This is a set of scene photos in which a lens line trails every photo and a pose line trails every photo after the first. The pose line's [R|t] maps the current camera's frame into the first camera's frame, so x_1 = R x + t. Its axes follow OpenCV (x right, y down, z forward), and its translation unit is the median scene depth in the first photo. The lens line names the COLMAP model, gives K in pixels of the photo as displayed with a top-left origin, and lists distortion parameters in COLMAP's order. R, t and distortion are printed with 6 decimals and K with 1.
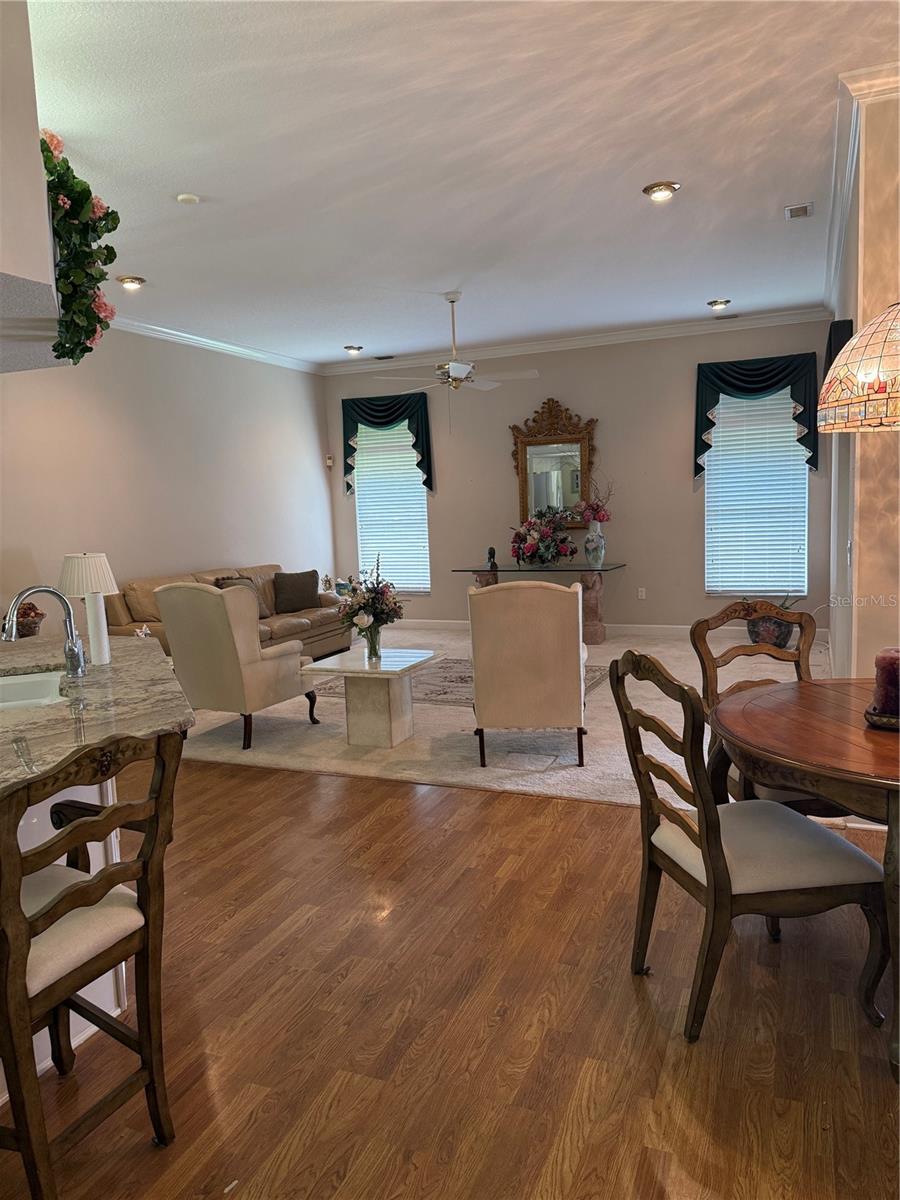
lens RADIAL K [[847.8, 0, 450.0], [0, 847.8, 600.0], [0, 0, 1]] dist [0.112998, -0.115507]
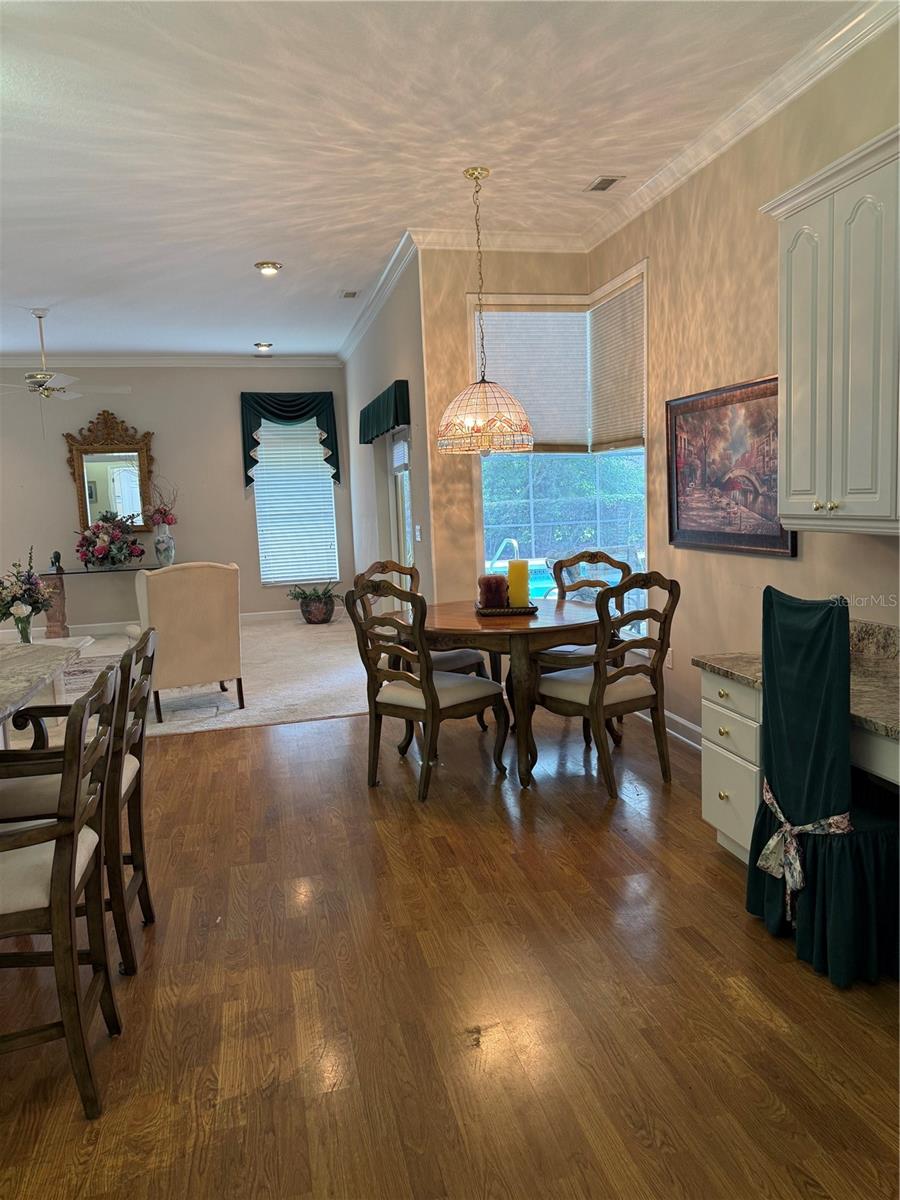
lens RADIAL K [[845.8, 0, 455.1], [0, 845.8, 603.6], [0, 0, 1]] dist [0.131581, -0.246111]
pose [[0.809022, -0.066837, 0.583966, -0.184455], [0.076786, 0.997018, 0.007734, 0.031591], [-0.582741, 0.038583, 0.811741, -0.124290]]
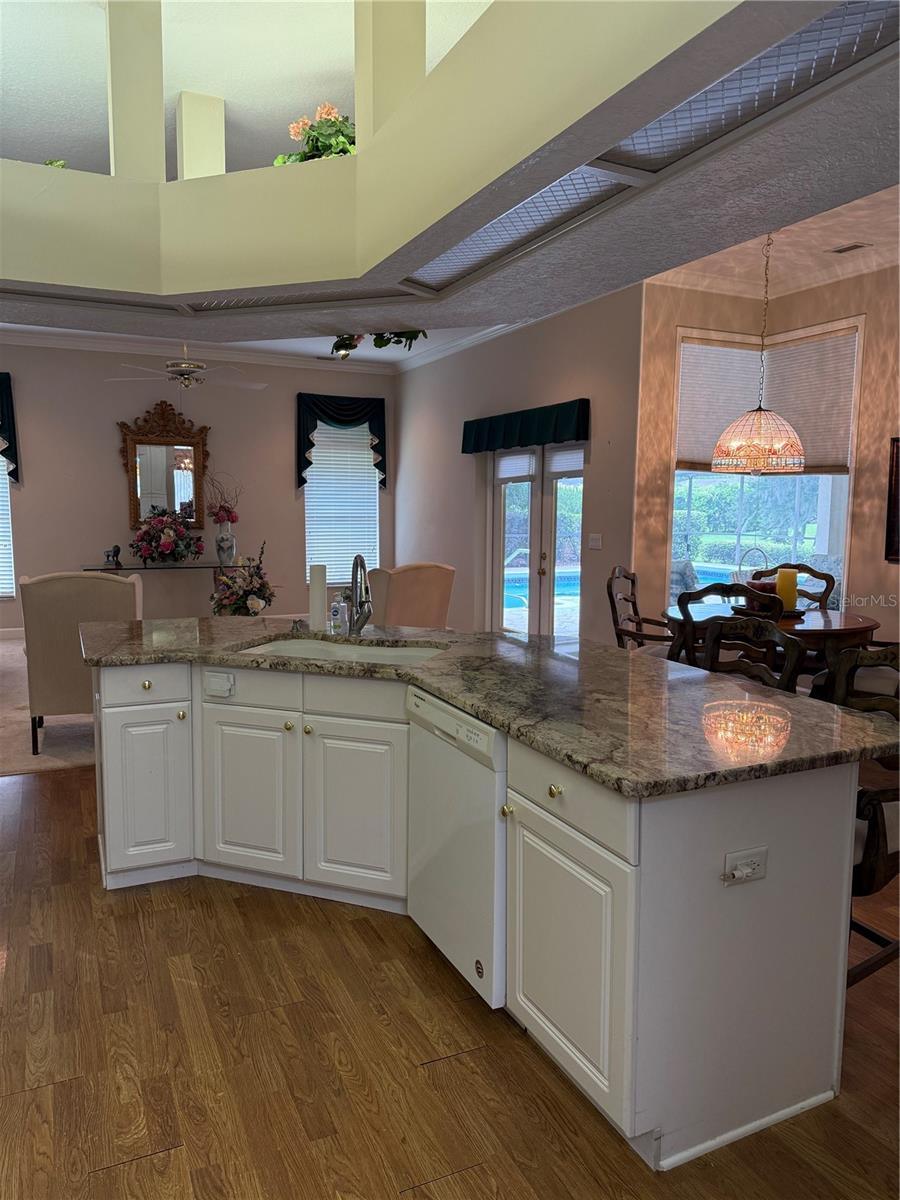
lens RADIAL K [[845.8, 0, 455.1], [0, 845.8, 603.6], [0, 0, 1]] dist [0.131581, -0.246111]
pose [[0.664195, -0.041108, 0.746428, -0.460379], [0.052209, 0.998600, 0.008539, 0.017562], [-0.745734, 0.033299, 0.665411, 0.065730]]
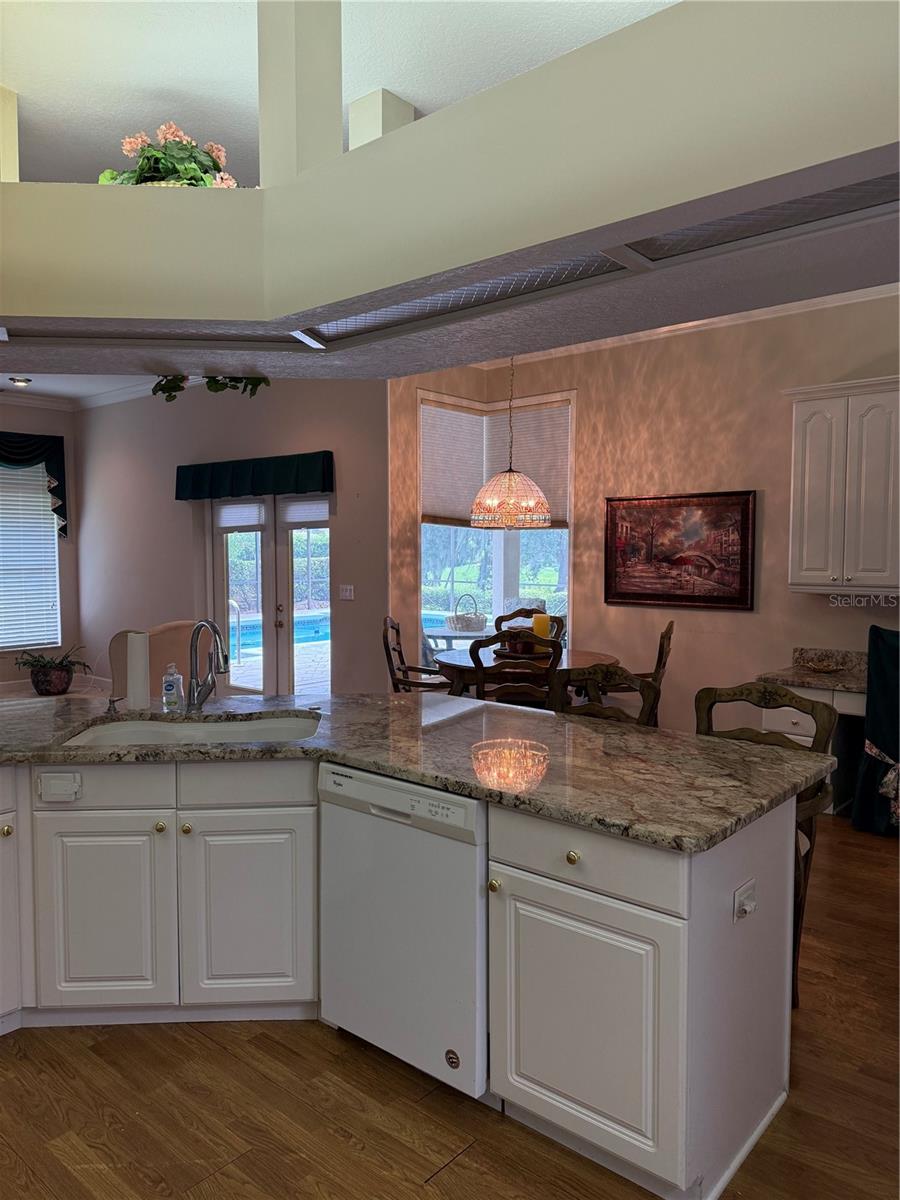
lens RADIAL K [[841.6, 0, 452.6], [0, 841.6, 605.0], [0, 0, 1]] dist [0.108746, -0.139238]
pose [[0.300355, -0.021393, 0.953587, -0.502359], [0.098689, 0.995080, -0.008761, 0.001564], [-0.948708, 0.096740, 0.300989, 0.164539]]
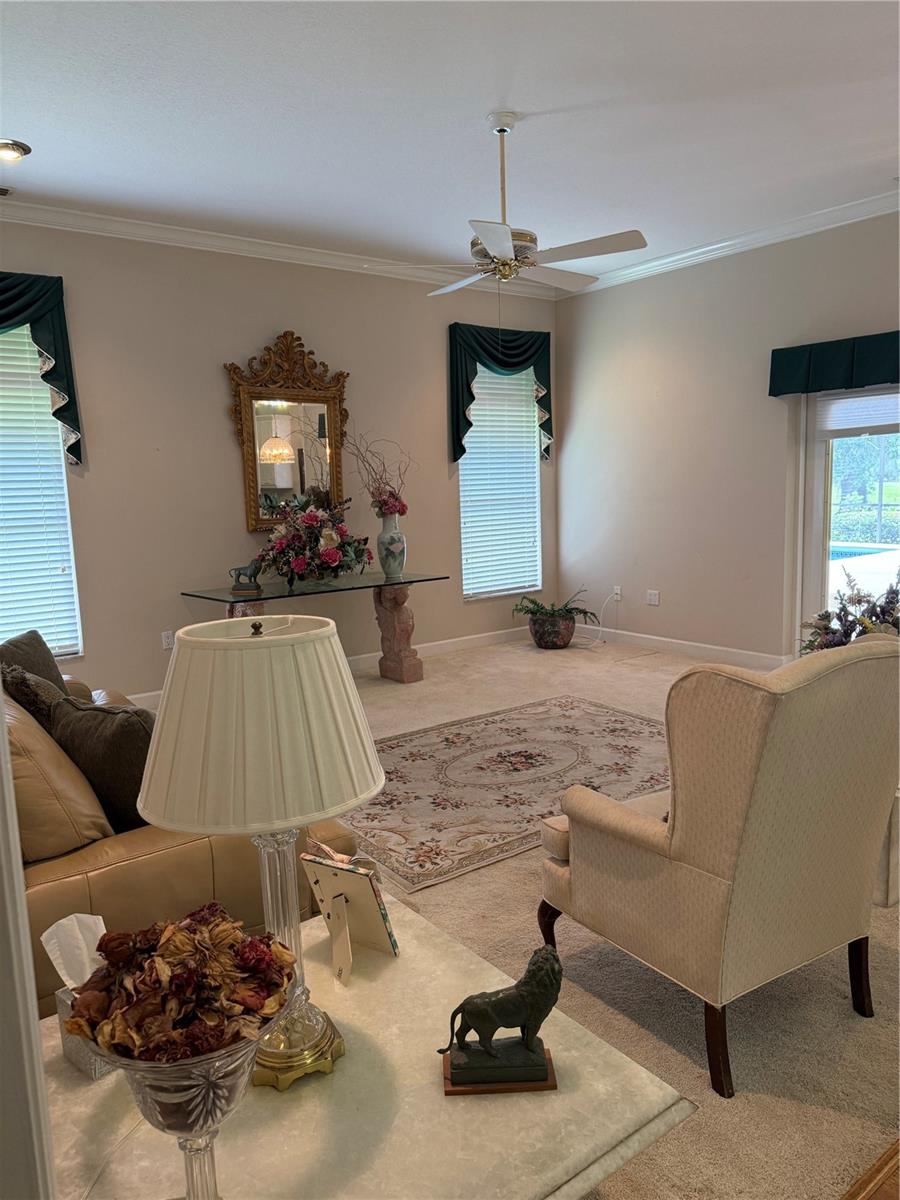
lens RADIAL K [[841.6, 0, 452.6], [0, 841.6, 605.0], [0, 0, 1]] dist [0.108746, -0.139238]
pose [[0.489004, -0.101480, 0.866358, -0.448554], [0.112223, 0.992275, 0.052886, -0.048422], [-0.865032, 0.071363, 0.496615, 0.615545]]
